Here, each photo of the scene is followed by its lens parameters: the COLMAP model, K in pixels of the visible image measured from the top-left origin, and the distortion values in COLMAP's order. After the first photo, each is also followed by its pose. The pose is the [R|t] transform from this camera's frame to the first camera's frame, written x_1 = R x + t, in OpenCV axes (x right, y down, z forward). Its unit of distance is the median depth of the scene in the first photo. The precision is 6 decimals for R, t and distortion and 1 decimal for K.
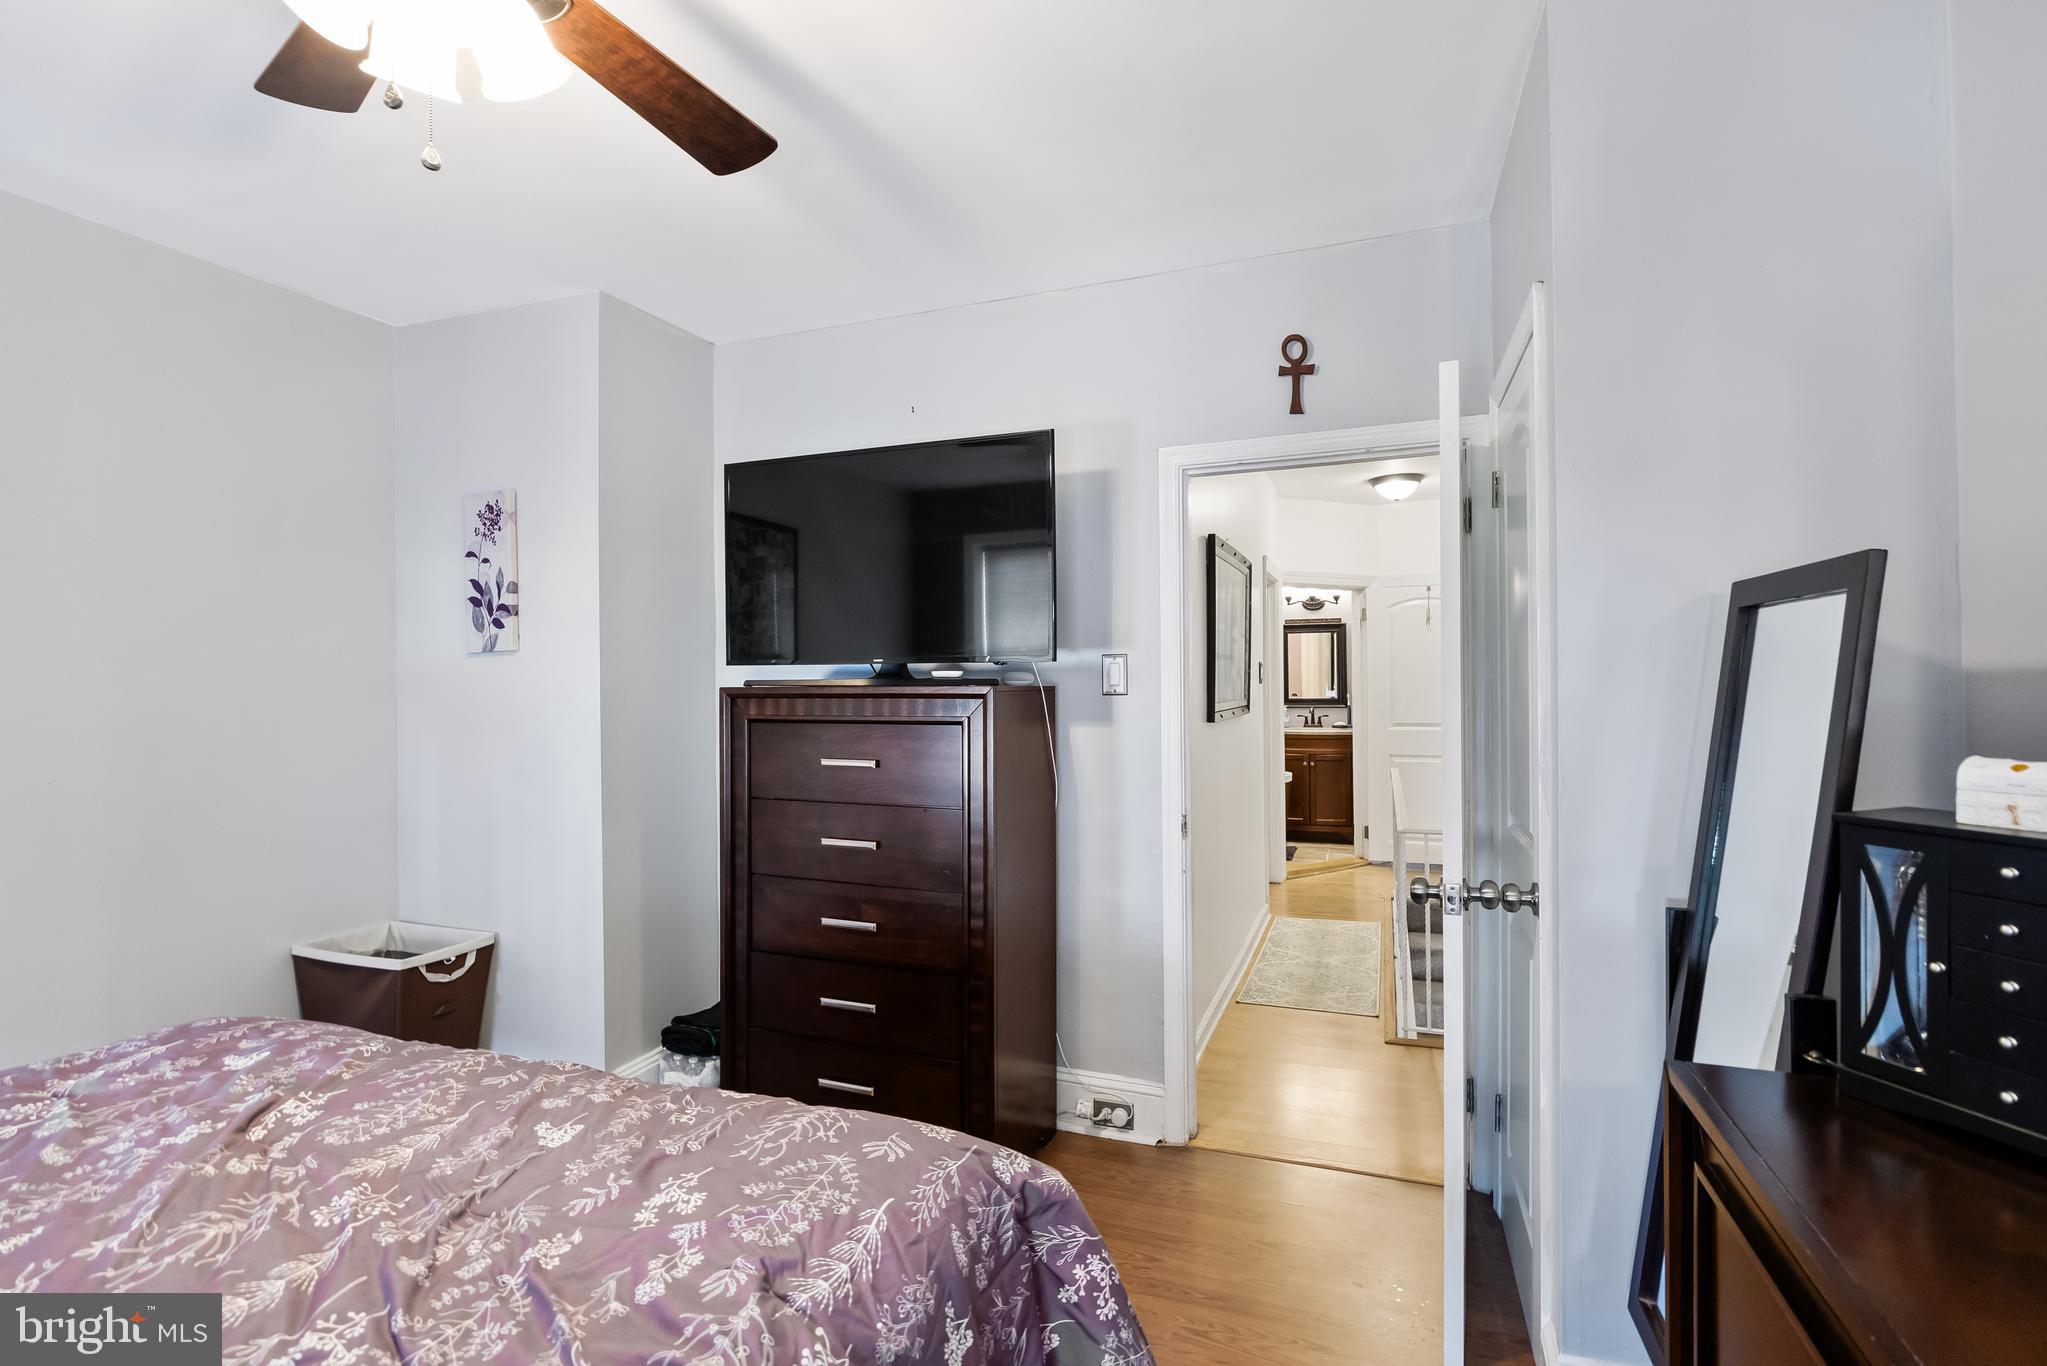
lens RADIAL K [[967.3, 0, 1015.3], [0, 967.3, 674.6], [0, 0, 1]] dist [-0.008615, -0.000933]
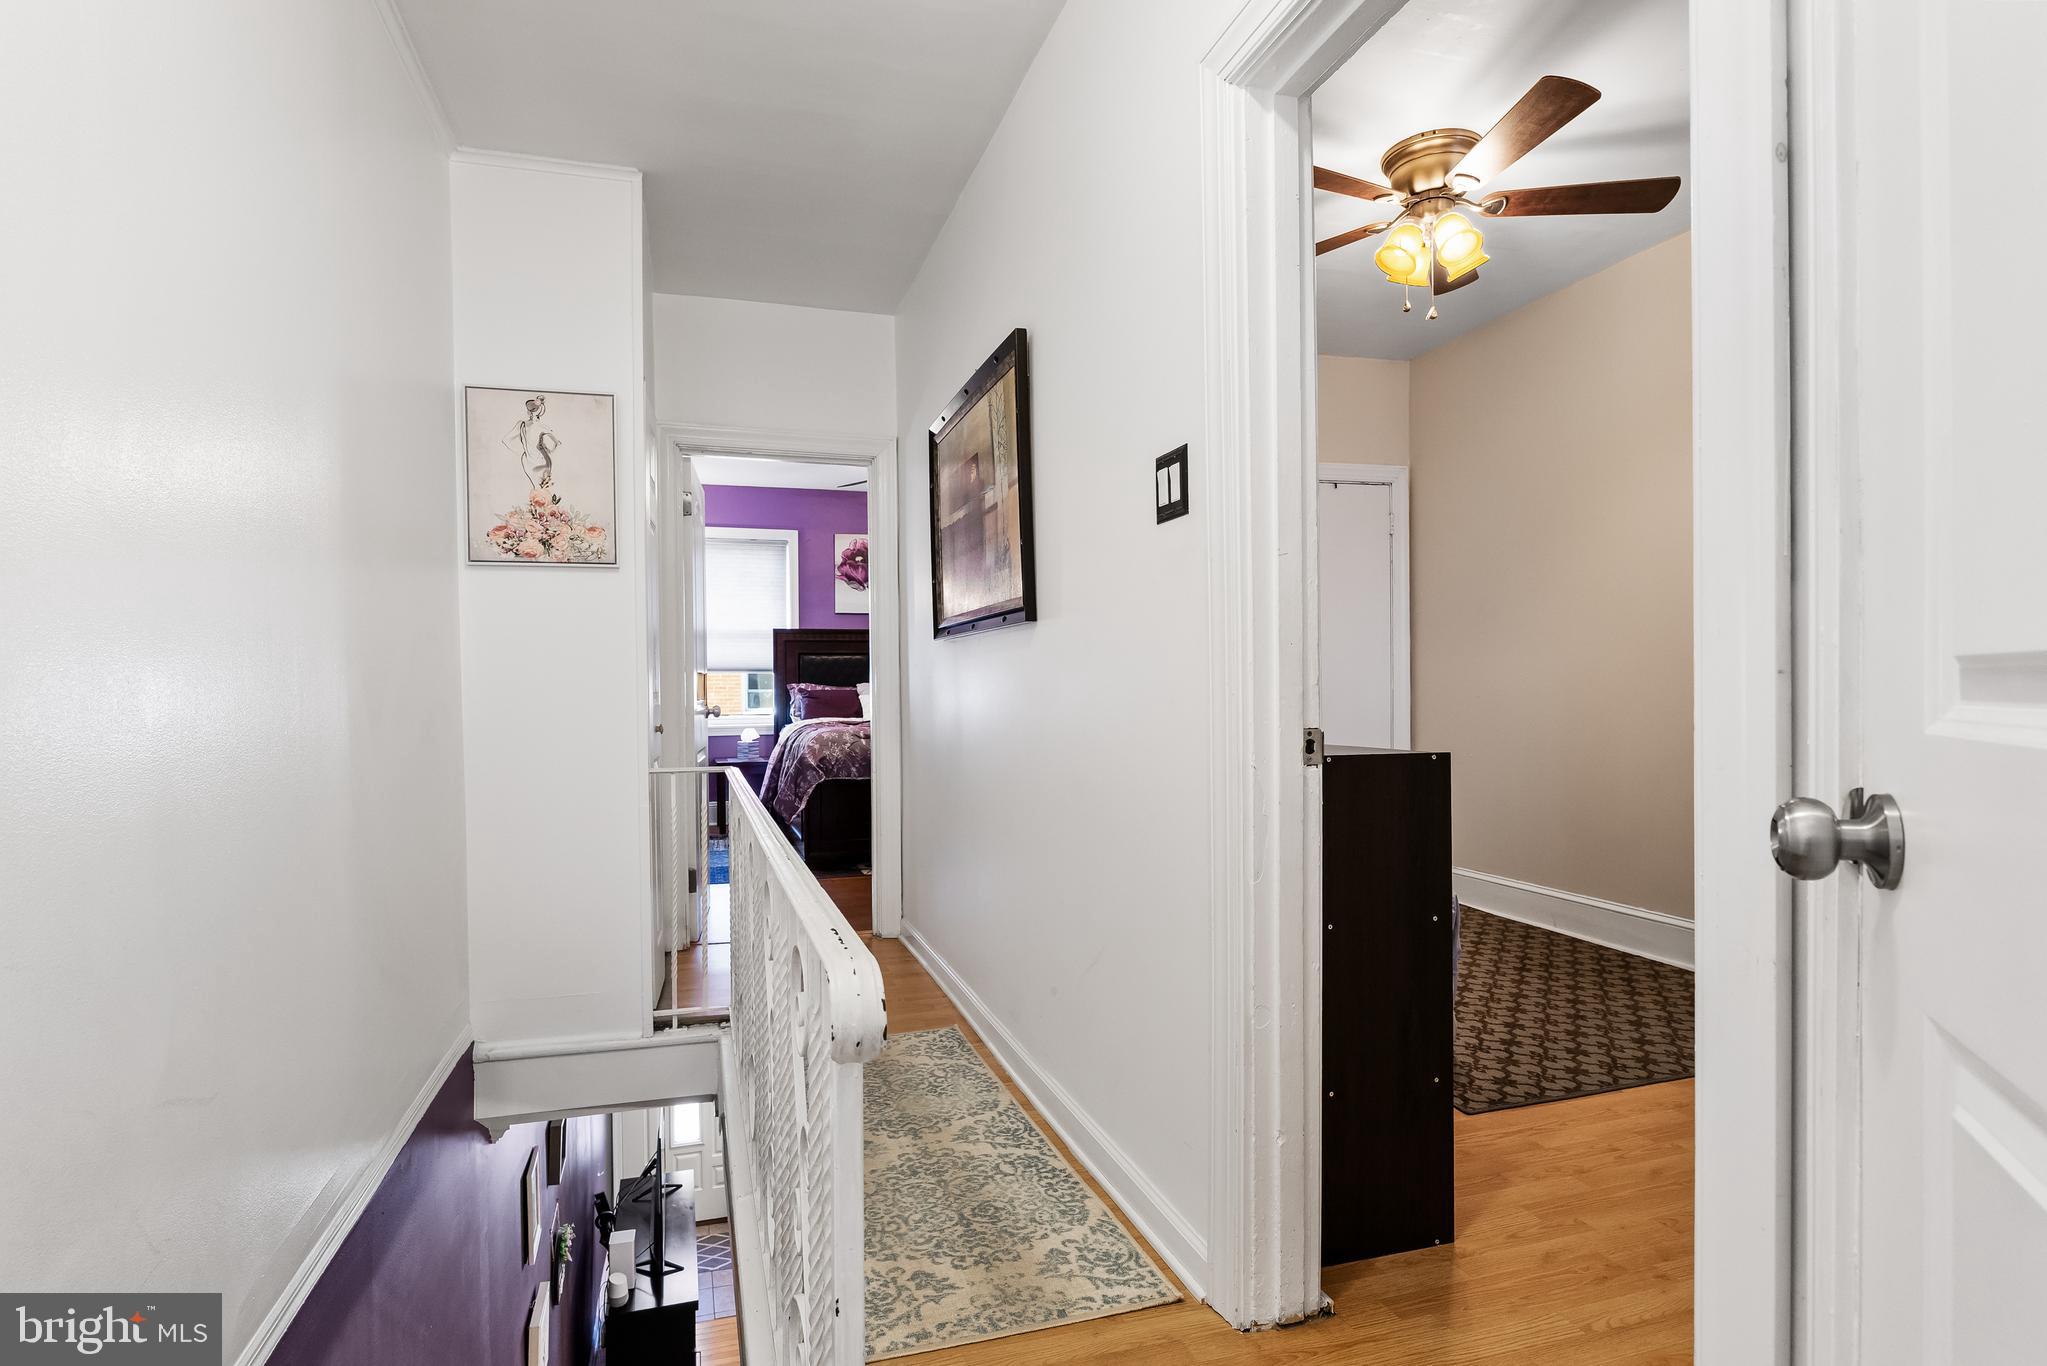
lens RADIAL K [[1059.5, 0, 1023.5], [0, 1059.5, 683.0], [0, 0, 1]] dist [-0.001875, -0.001352]
pose [[-0.784566, 0.017082, -0.619809, 1.104260], [0.020777, 0.999783, 0.001254, 0.130891], [0.619697, -0.011894, -0.784751, 2.683293]]
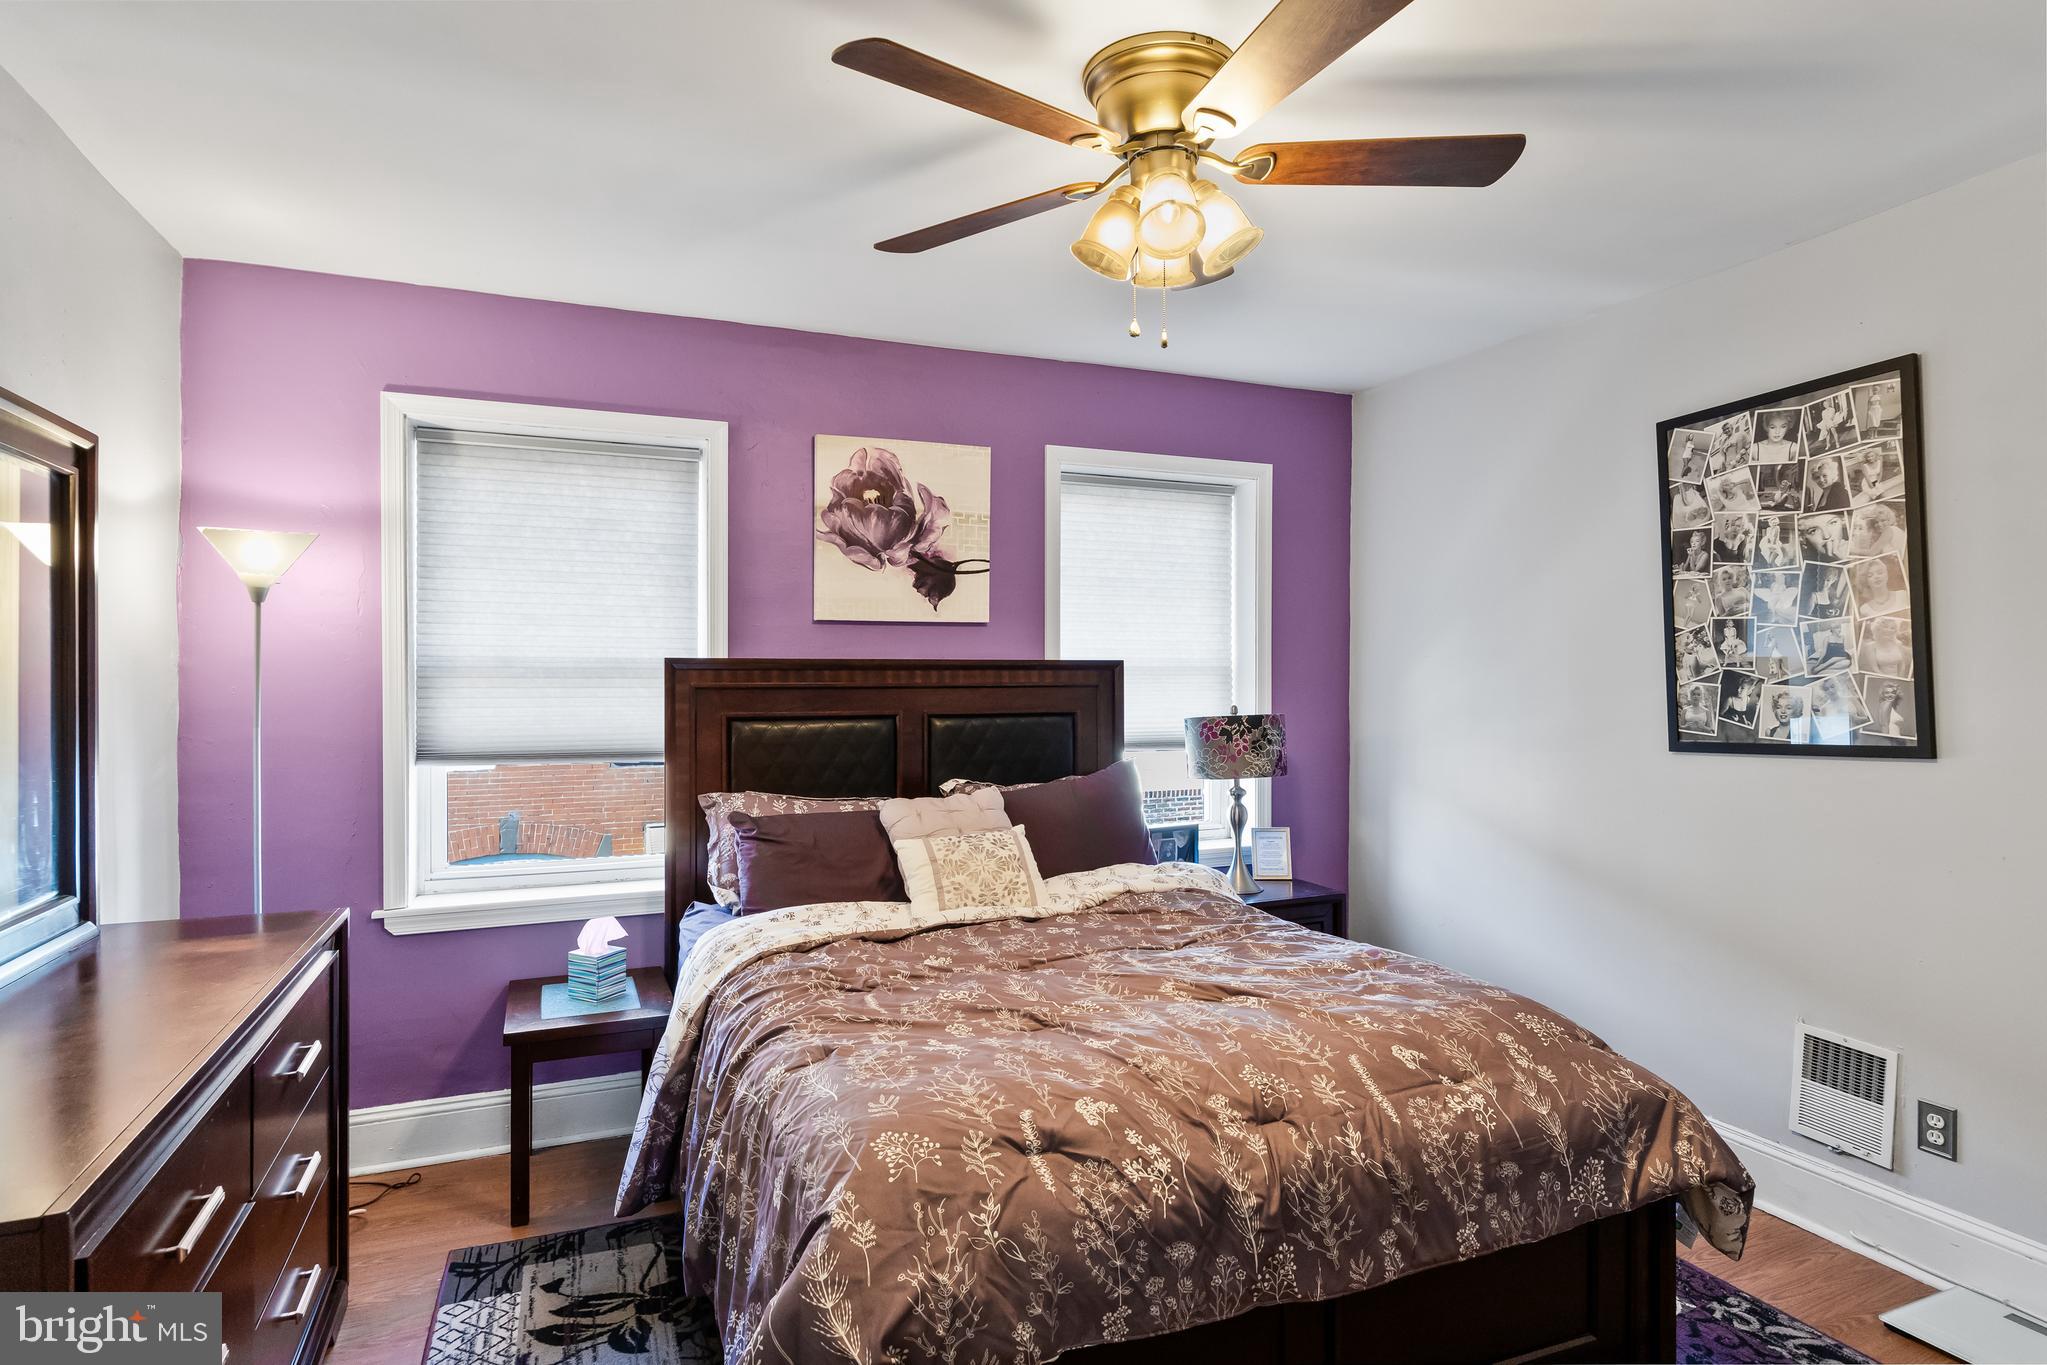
lens RADIAL K [[1151.4, 0, 1023.5], [0, 1151.4, 682.5], [0, 0, 1]] dist [-0.001510, -0.000288]
pose [[-0.736480, 0.013473, -0.676325, 0.332627], [0.012813, 0.999900, 0.005965, -0.021508], [0.676338, -0.004273, -0.736579, 1.019754]]
